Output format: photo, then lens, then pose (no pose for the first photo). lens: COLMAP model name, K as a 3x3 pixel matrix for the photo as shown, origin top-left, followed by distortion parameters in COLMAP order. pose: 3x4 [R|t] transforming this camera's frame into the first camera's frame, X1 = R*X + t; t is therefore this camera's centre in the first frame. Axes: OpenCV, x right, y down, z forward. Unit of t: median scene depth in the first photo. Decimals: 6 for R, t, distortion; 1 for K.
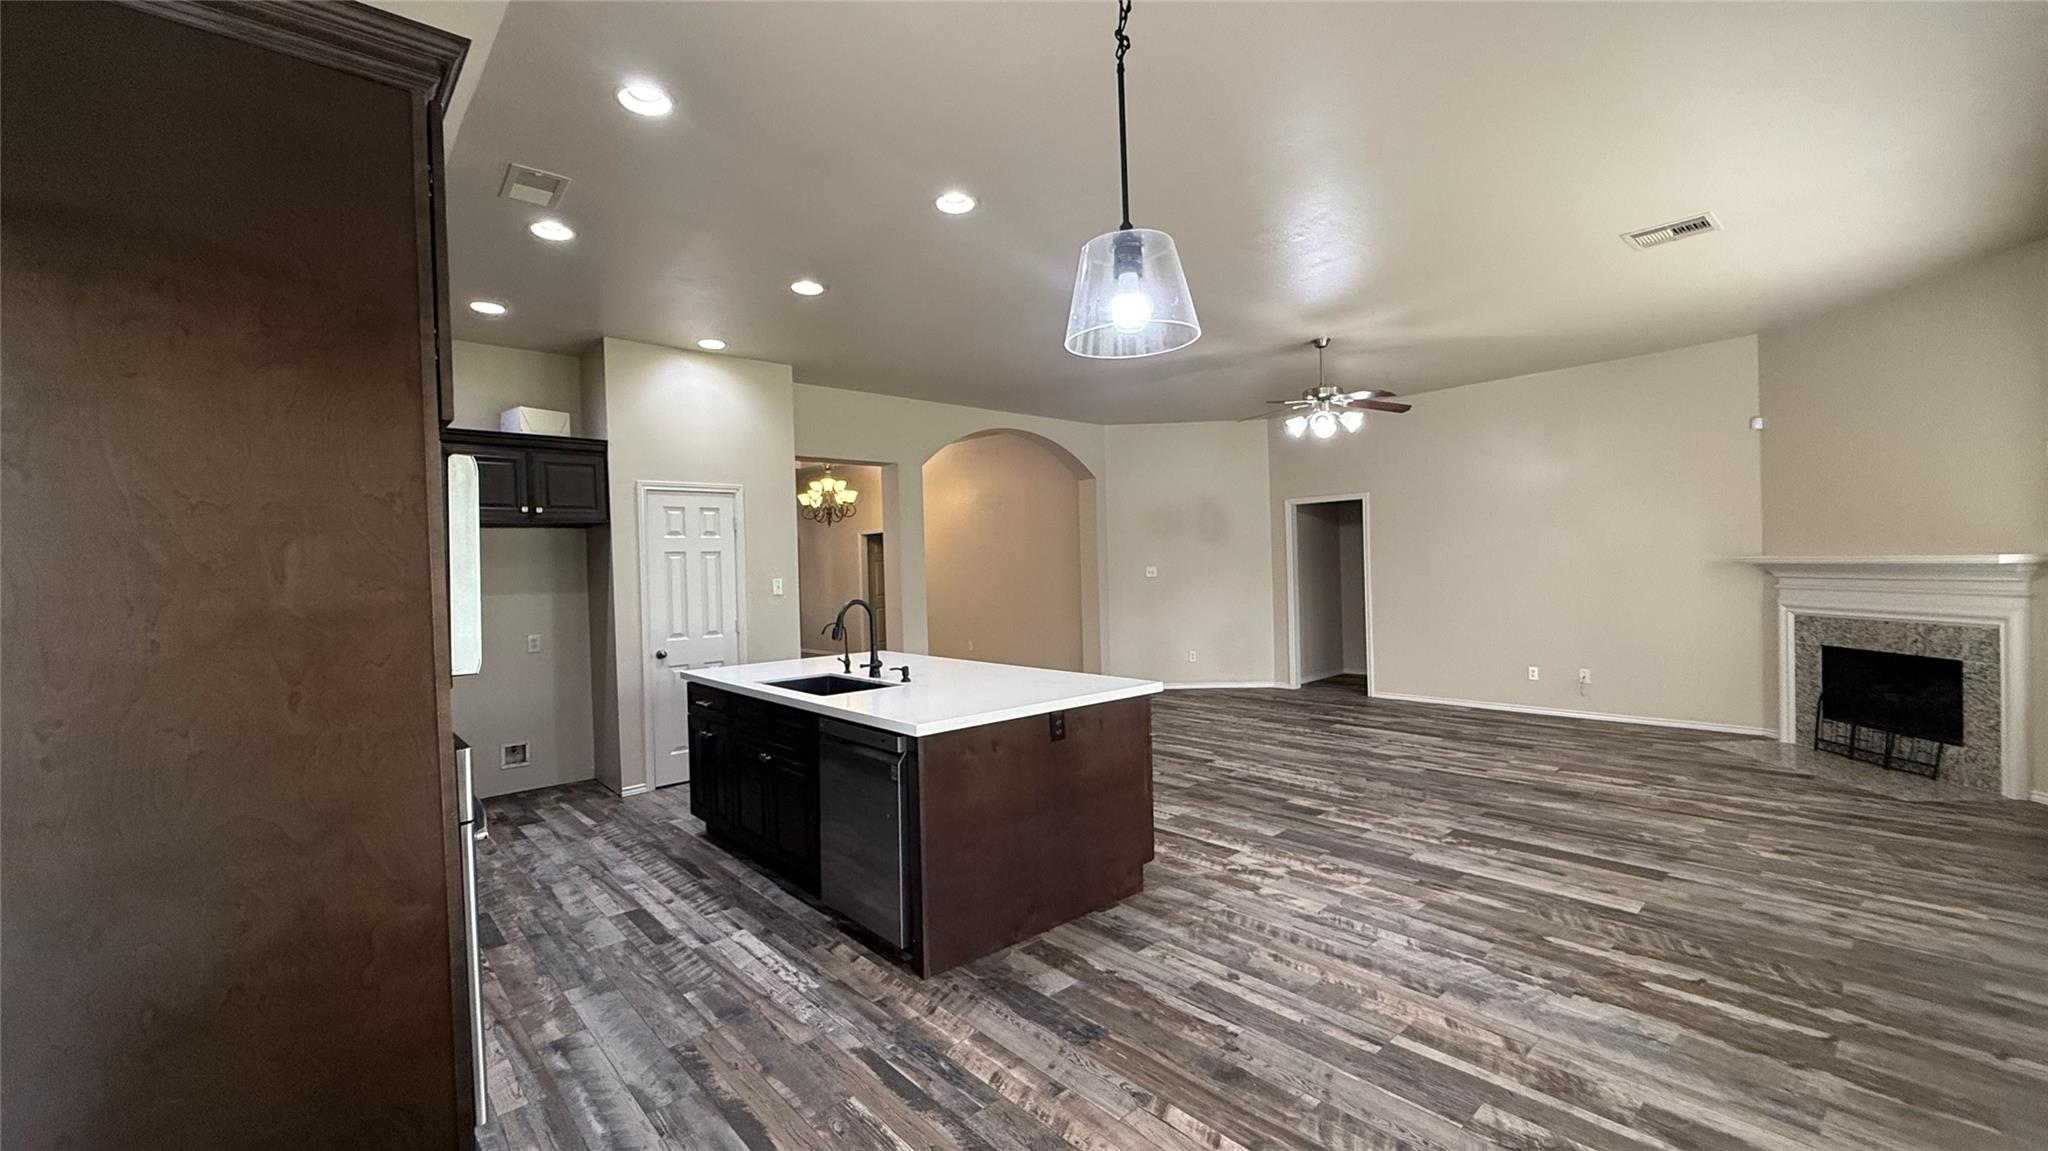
lens RADIAL K [[819.7, 0, 1022.1], [0, 819.7, 574.6], [0, 0, 1]] dist [-0.000497, 0.000221]
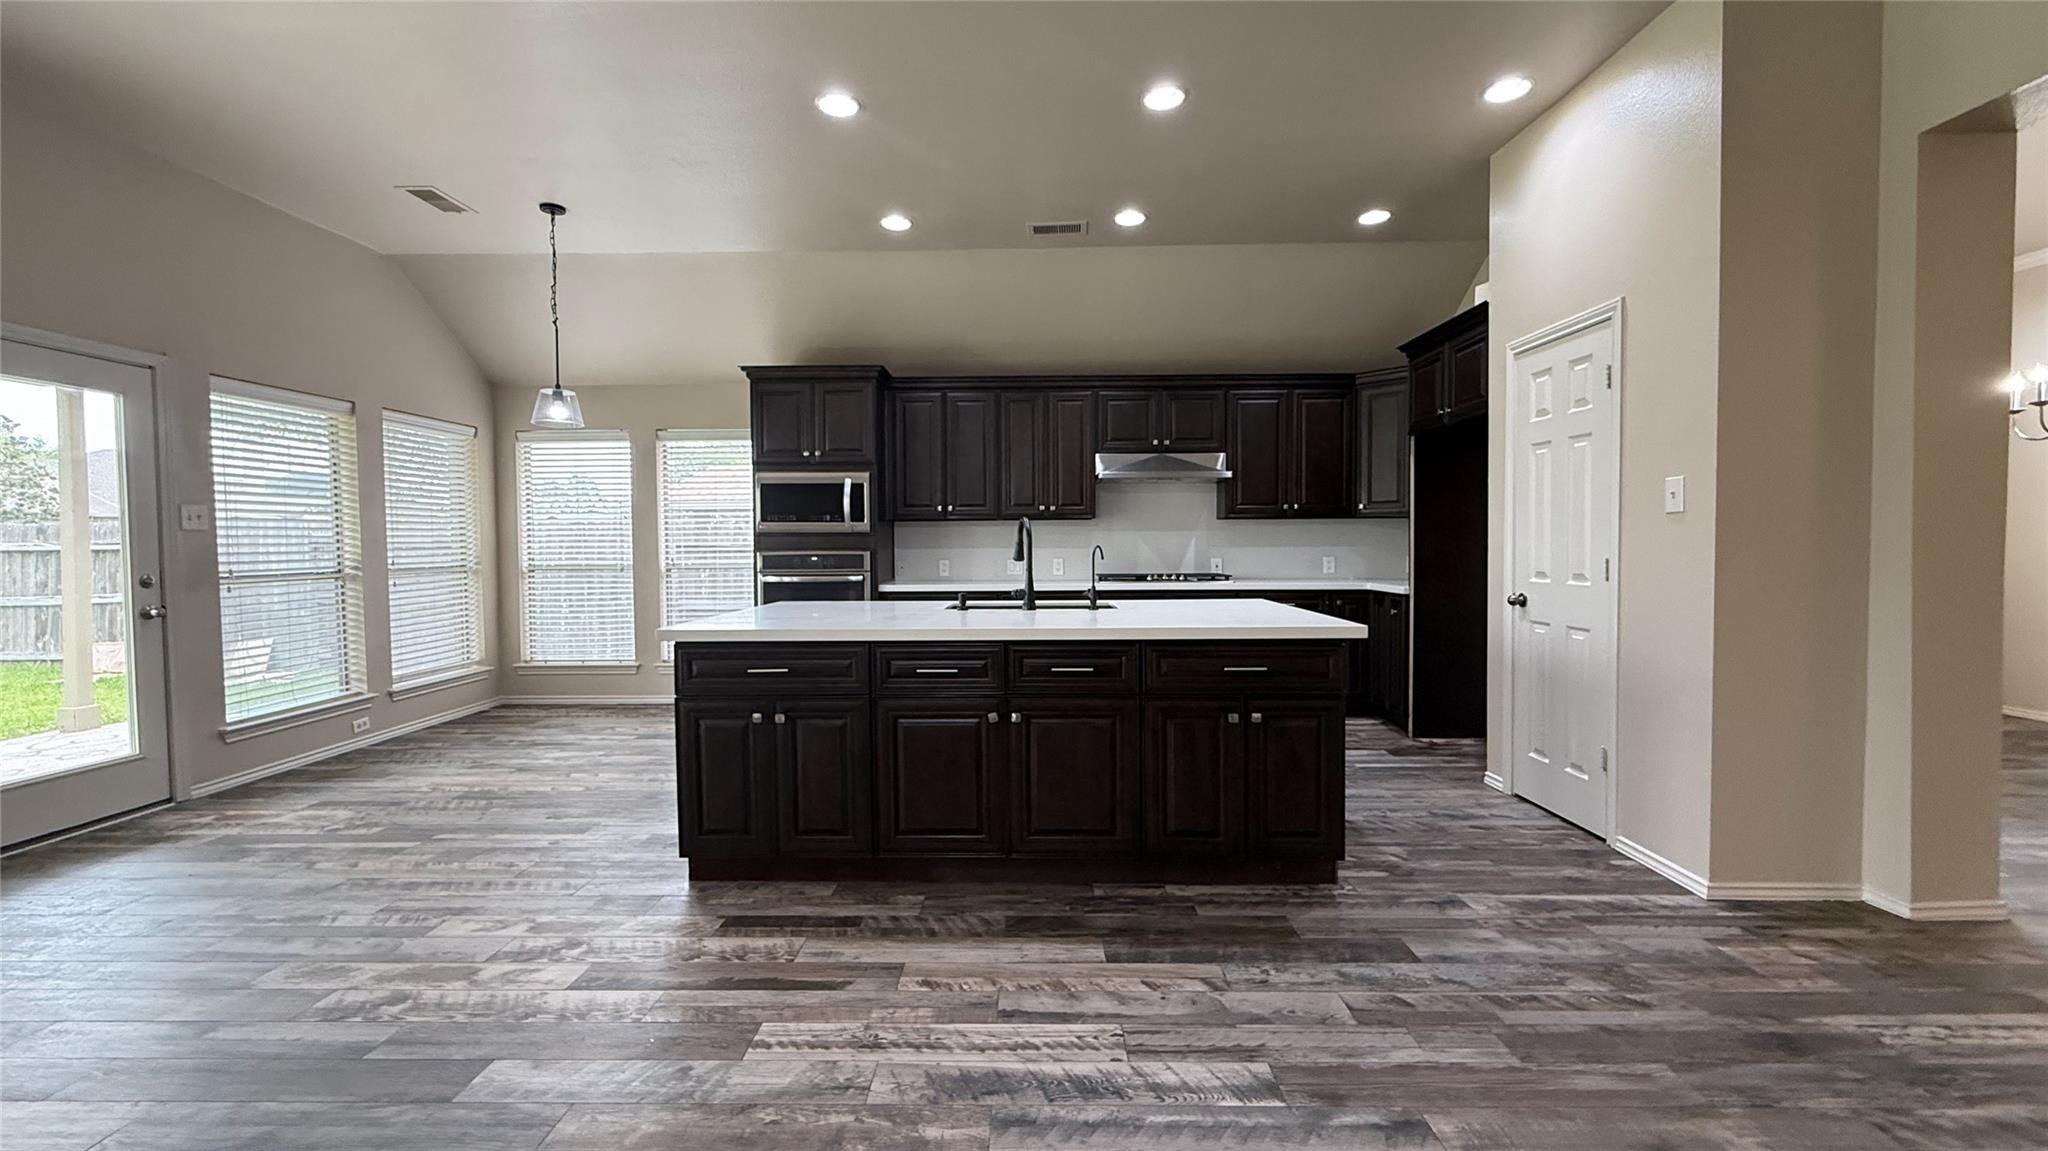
lens RADIAL K [[819.7, 0, 1022.5], [0, 819.7, 575.0], [0, 0, 1]] dist [-0.000497, 0.000221]
pose [[-0.680018, 0.061275, -0.730630, 0.464518], [0.019503, 0.997661, 0.065517, 0.035601], [0.732936, 0.030304, -0.679623, 1.665460]]
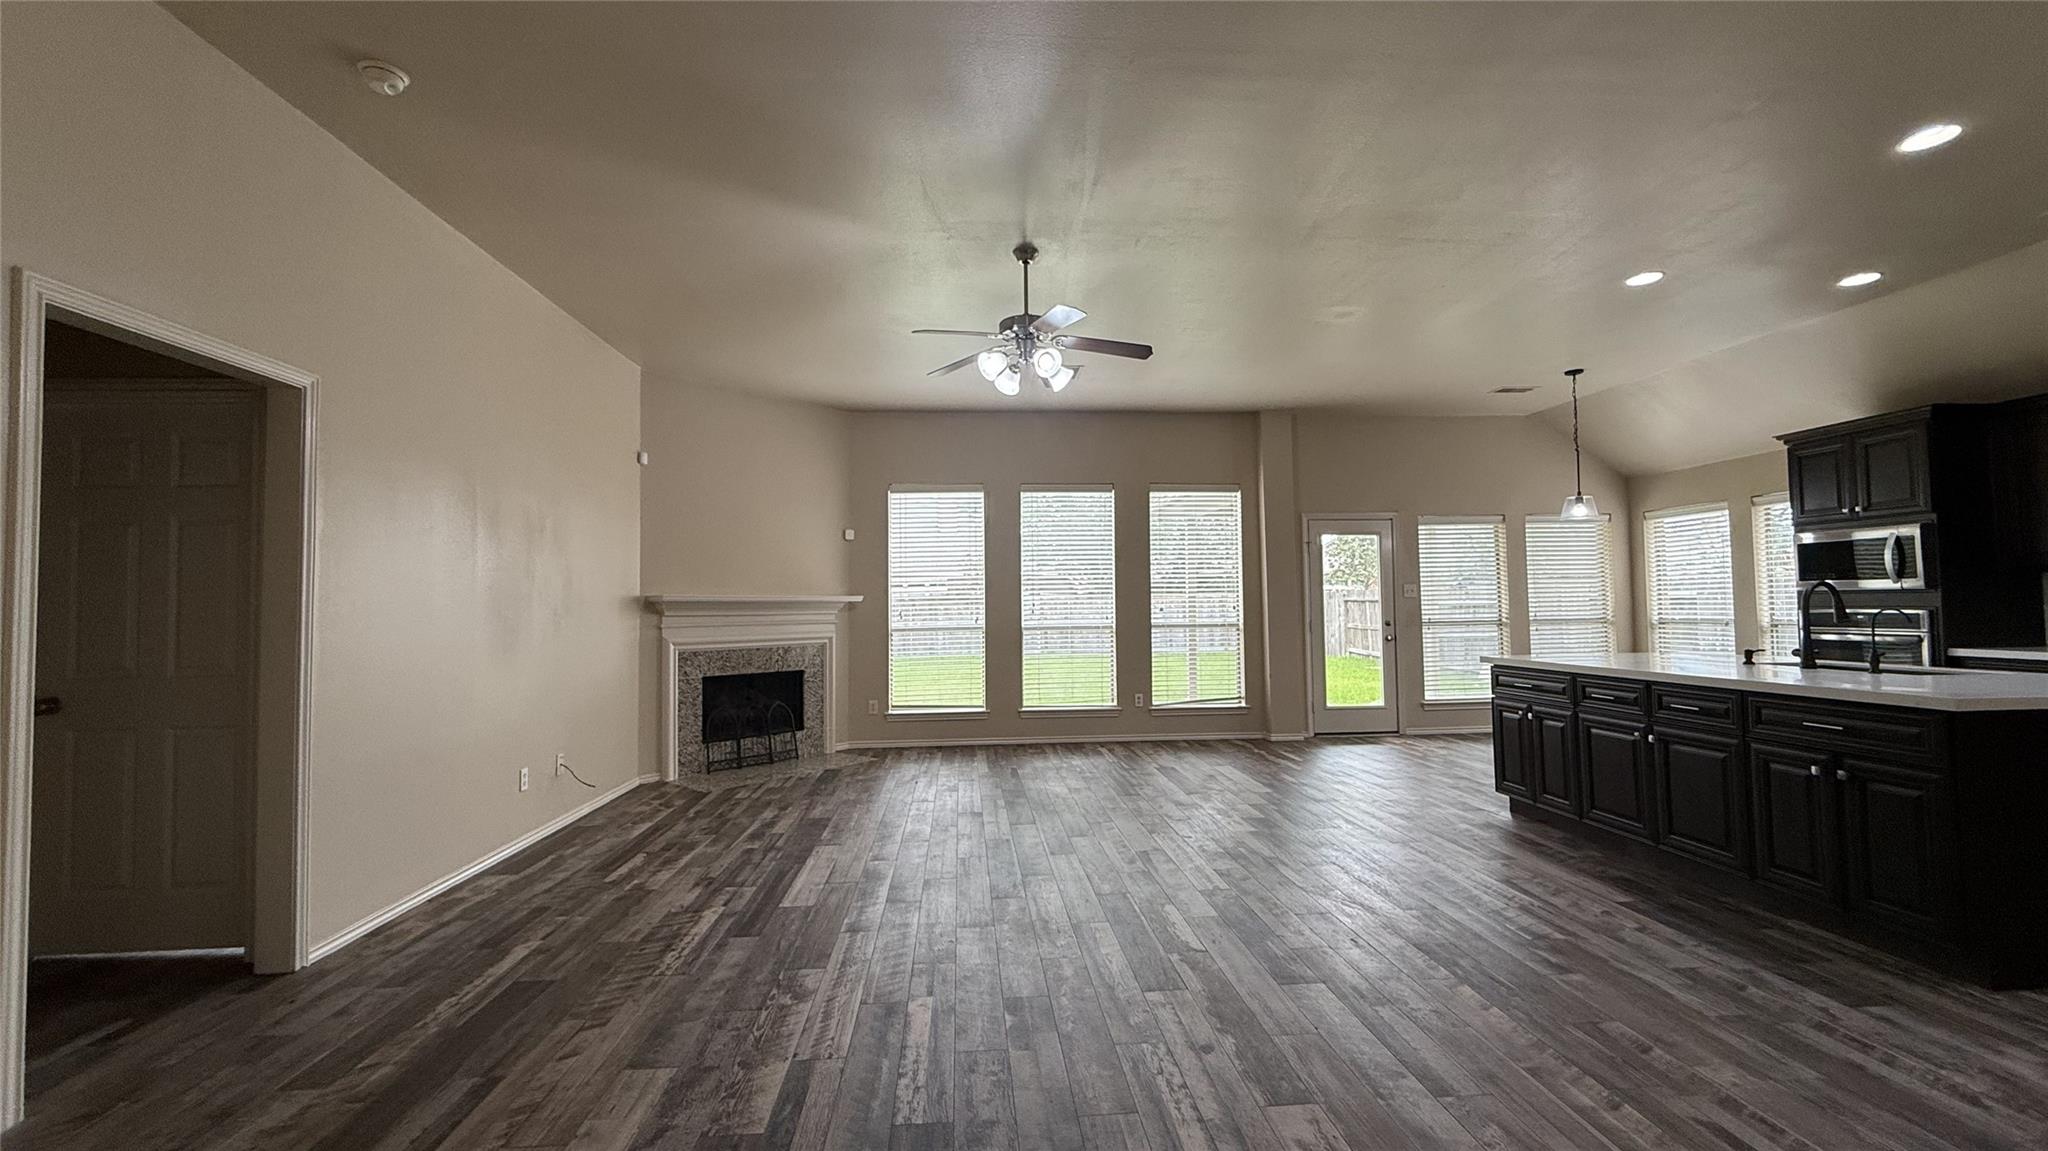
lens RADIAL K [[819.7, 0, 1027.9], [0, 819.7, 577.7], [0, 0, 1]] dist [-0.000497, 0.000221]
pose [[-0.795723, 0.061491, 0.602531, -0.057741], [0.041407, 0.998028, -0.047170, 0.034774], [-0.604243, -0.012585, -0.796700, 2.385143]]
